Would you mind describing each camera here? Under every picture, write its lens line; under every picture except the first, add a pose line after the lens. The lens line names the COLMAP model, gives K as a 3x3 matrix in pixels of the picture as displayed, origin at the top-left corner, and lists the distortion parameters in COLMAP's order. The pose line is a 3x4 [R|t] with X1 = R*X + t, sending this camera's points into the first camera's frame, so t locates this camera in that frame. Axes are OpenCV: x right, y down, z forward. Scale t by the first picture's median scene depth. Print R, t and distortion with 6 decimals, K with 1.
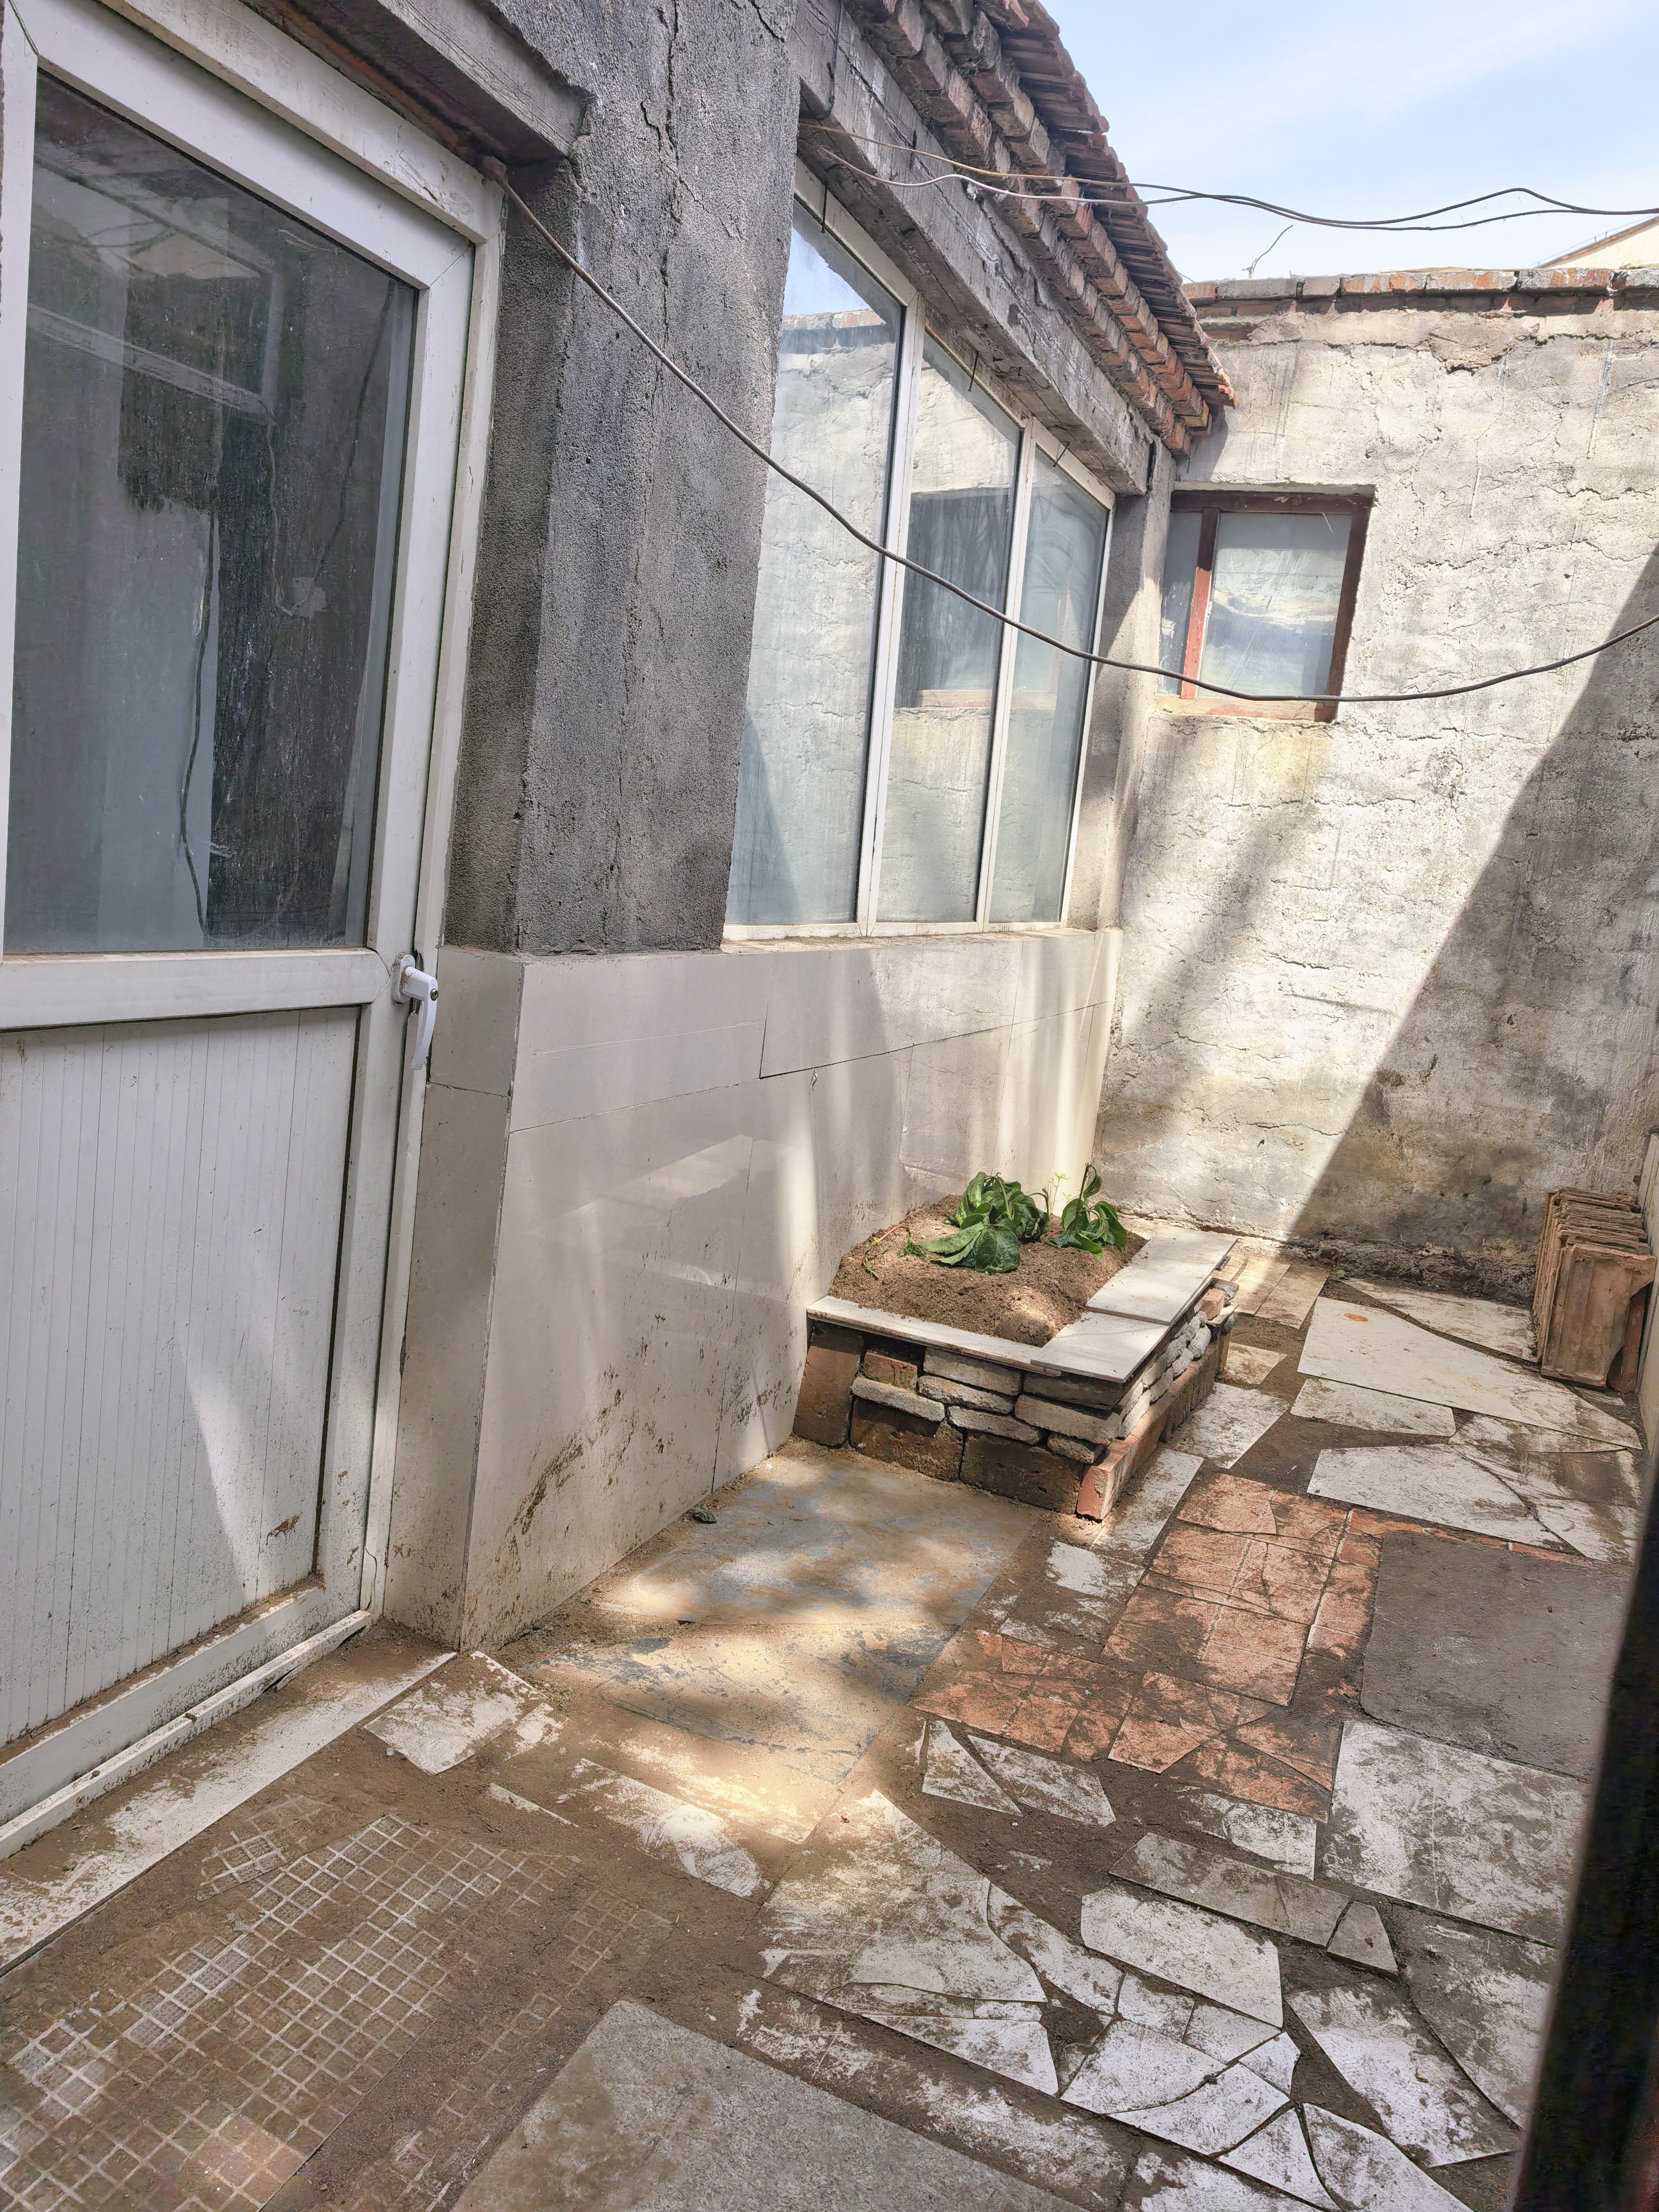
lens RADIAL K [[1577.0, 0, 822.1], [0, 1577.0, 1094.5], [0, 0, 1]] dist [0.027531, -0.023002]
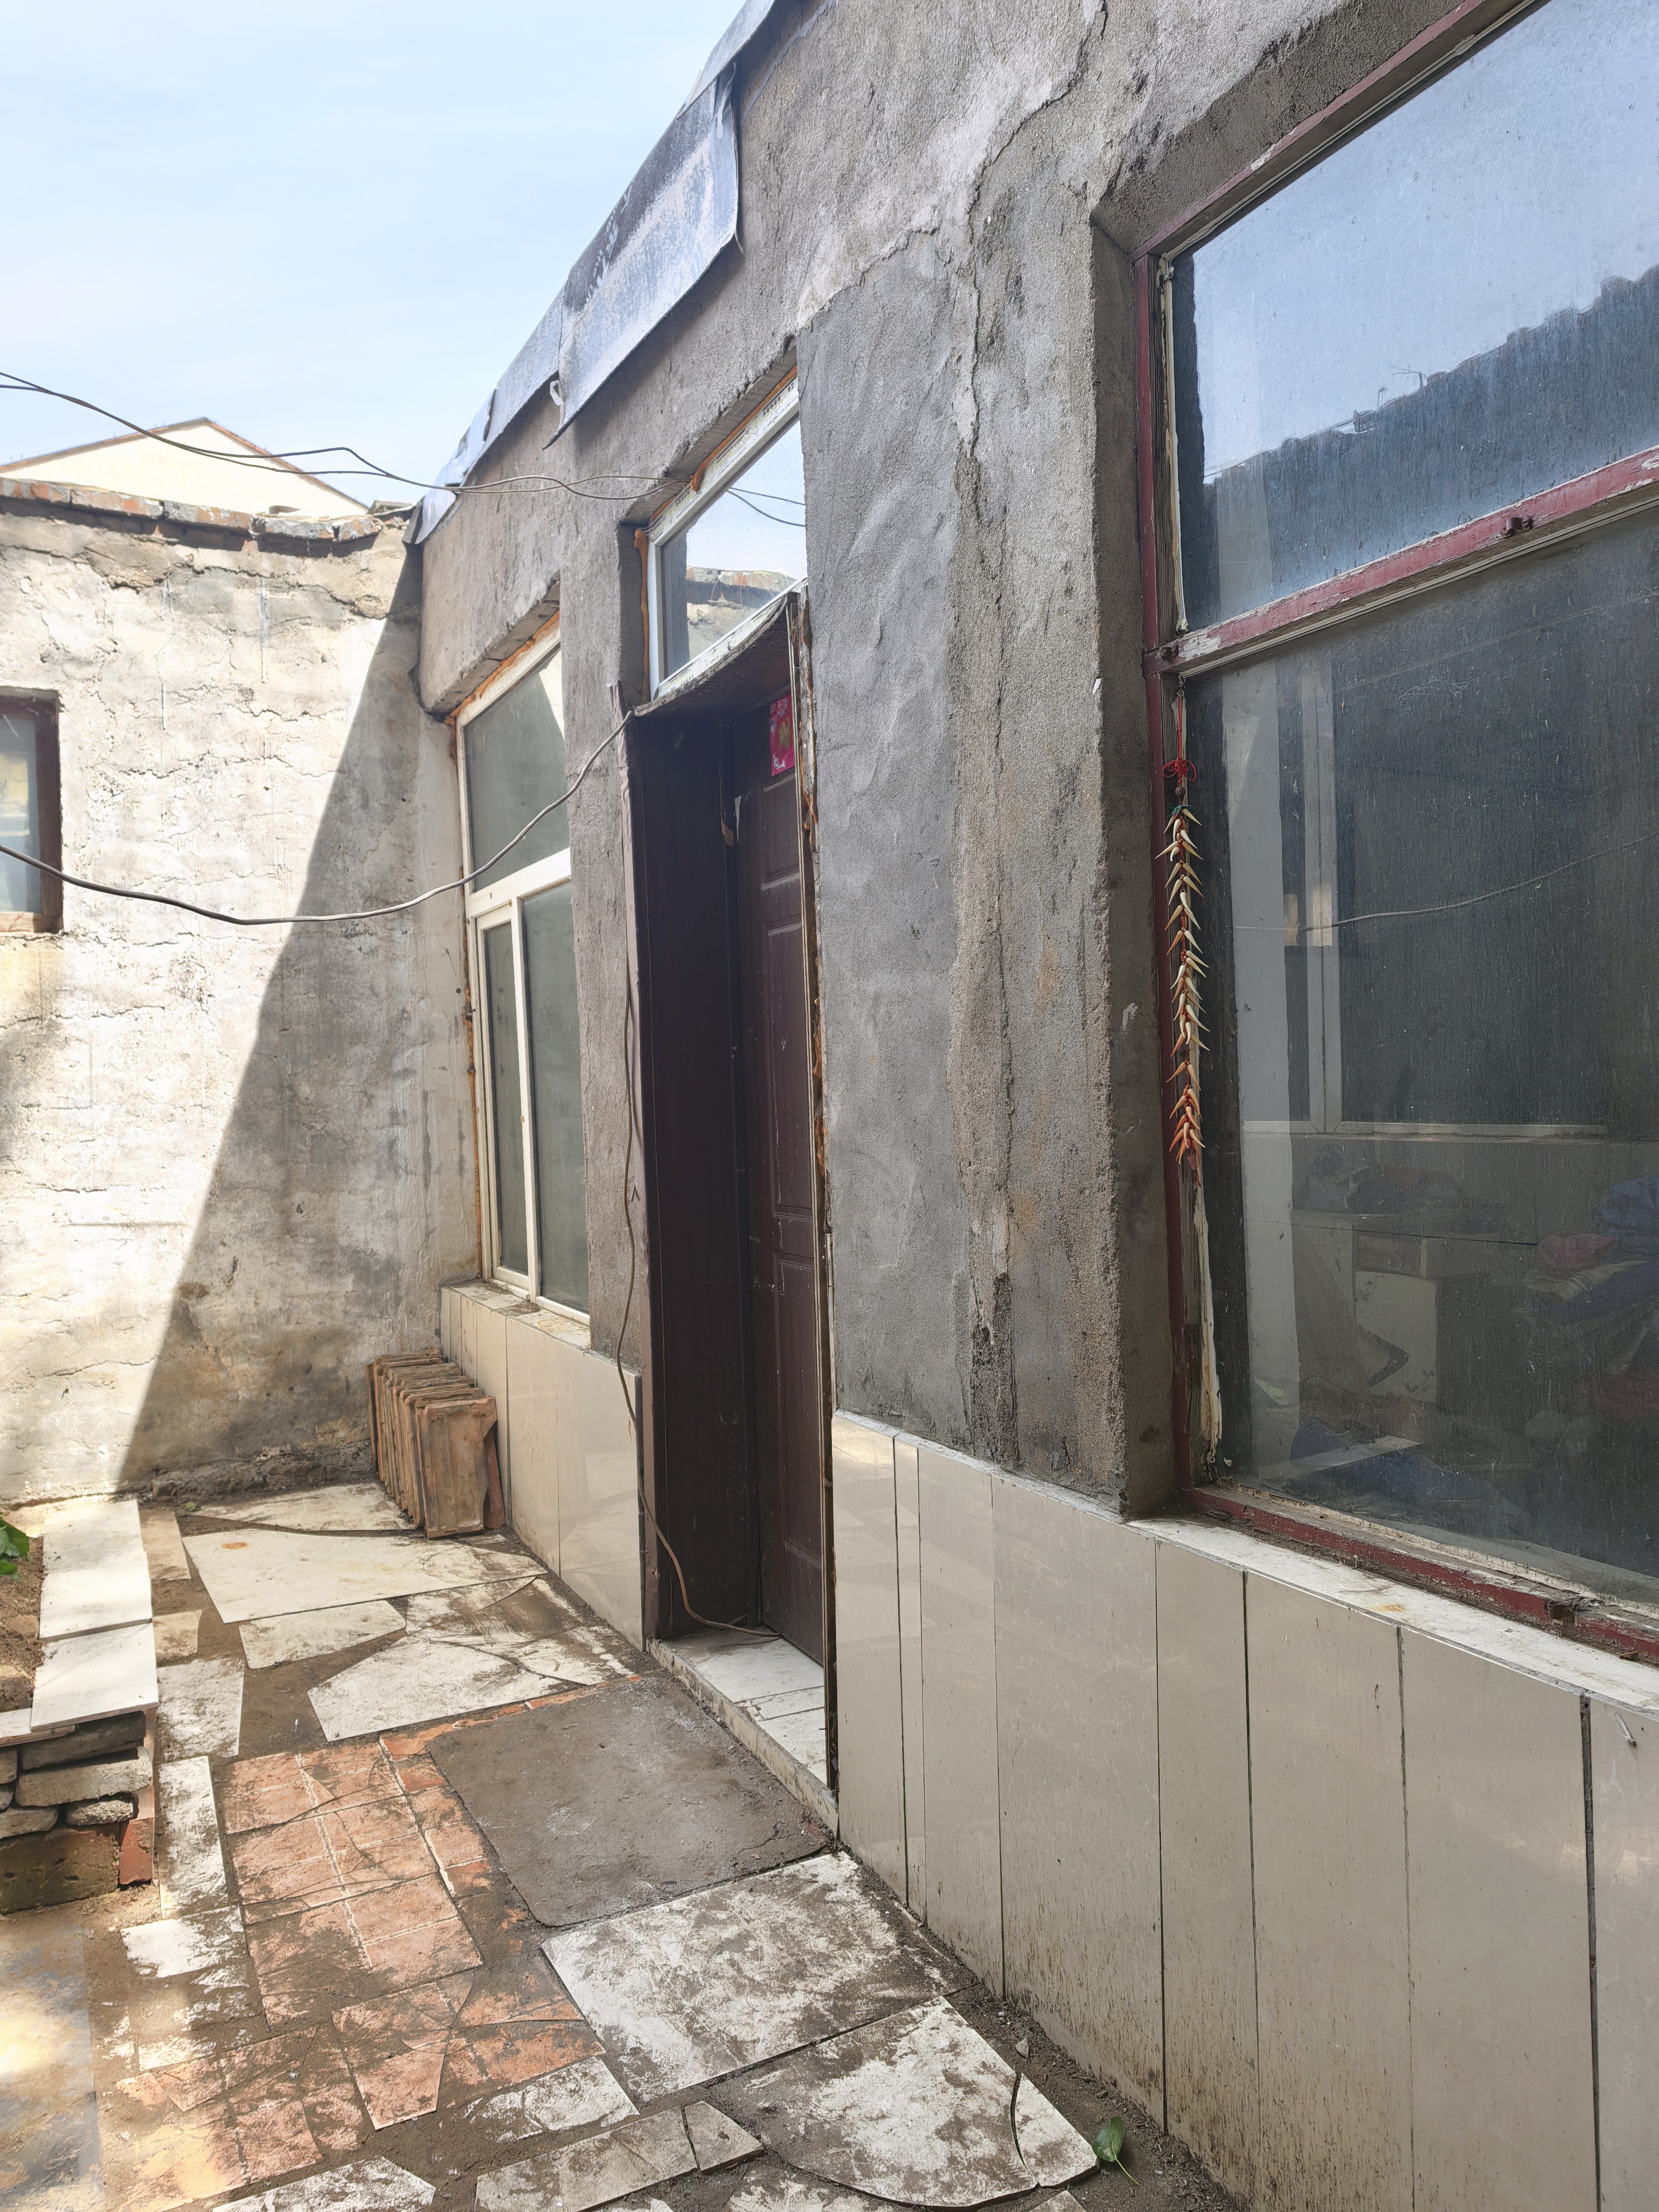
lens RADIAL K [[1577.0, 0, 808.1], [0, 1577.0, 1097.8], [0, 0, 1]] dist [0.027531, -0.023002]
pose [[0.644725, -0.126896, 0.753808, -0.167420], [0.211608, 0.977216, -0.016482, -0.044807], [-0.734542, 0.170139, 0.656888, 0.108825]]
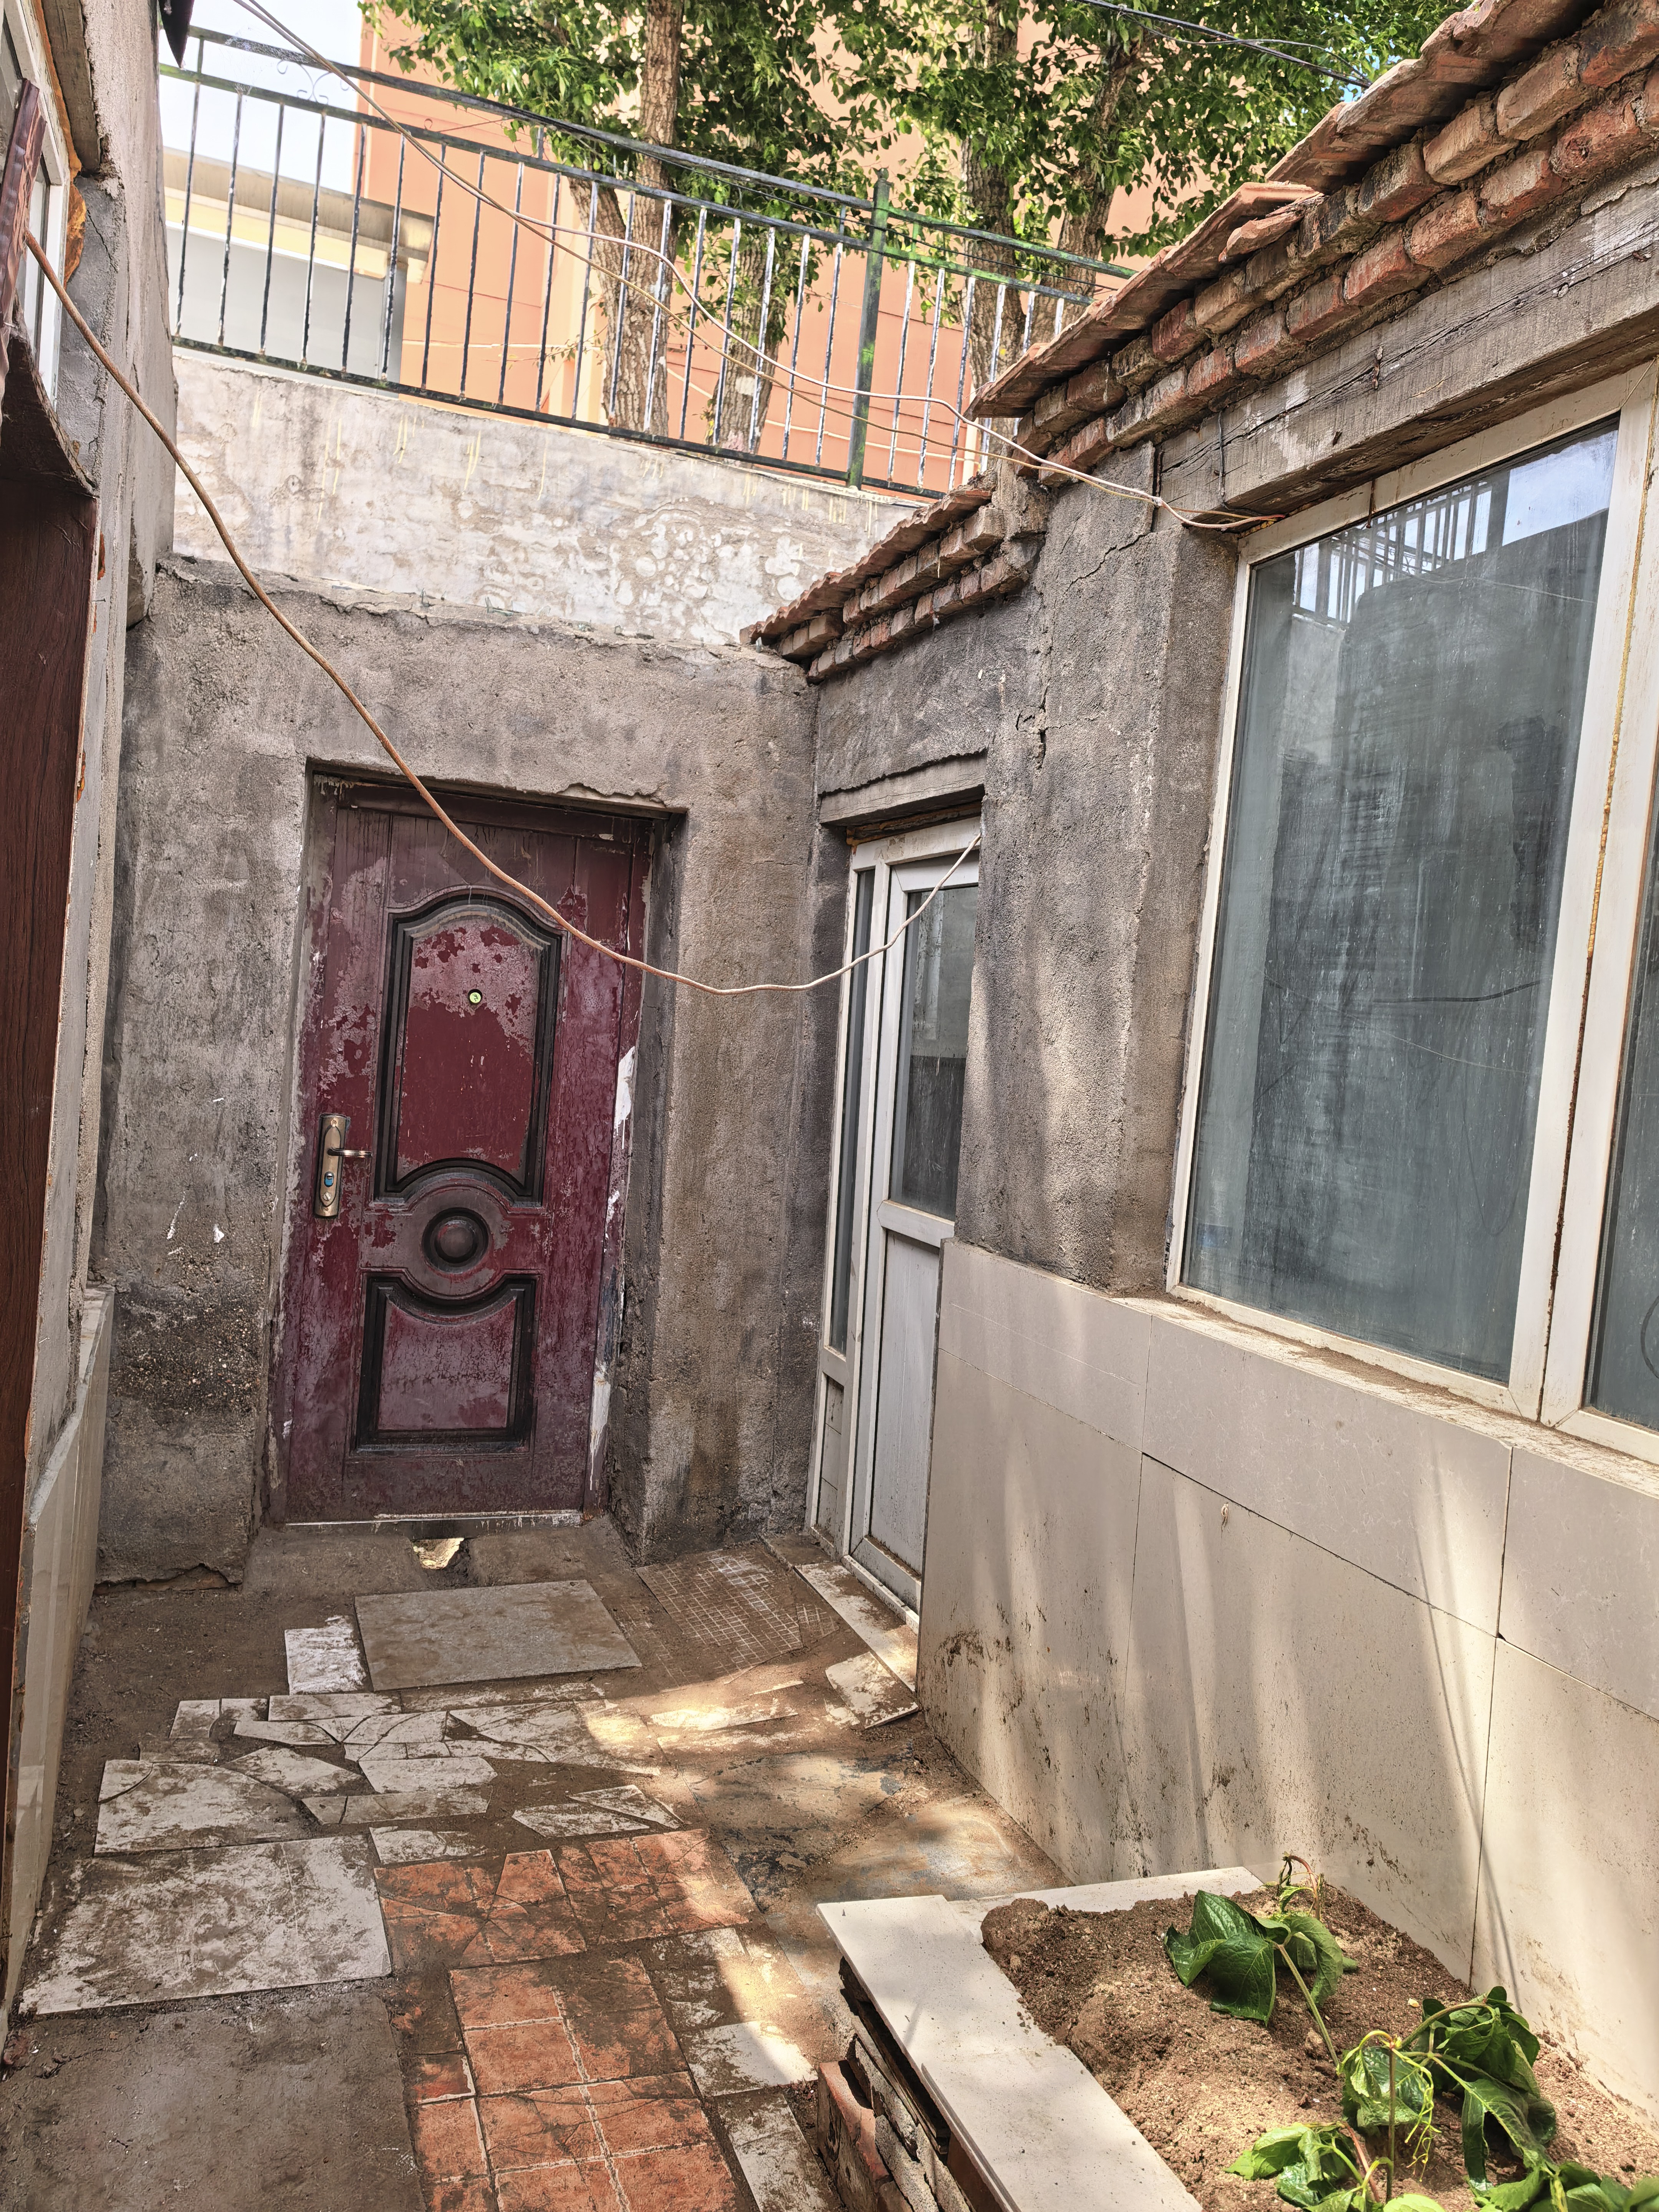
lens RADIAL K [[1577.0, 0, 817.3], [0, 1577.0, 1067.1], [0, 0, 1]] dist [0.027531, -0.023002]
pose [[-0.706272, -0.140999, -0.693757, 0.656918], [-0.256735, 0.964267, 0.065389, -0.204711], [0.659747, 0.224294, -0.717235, 1.269279]]
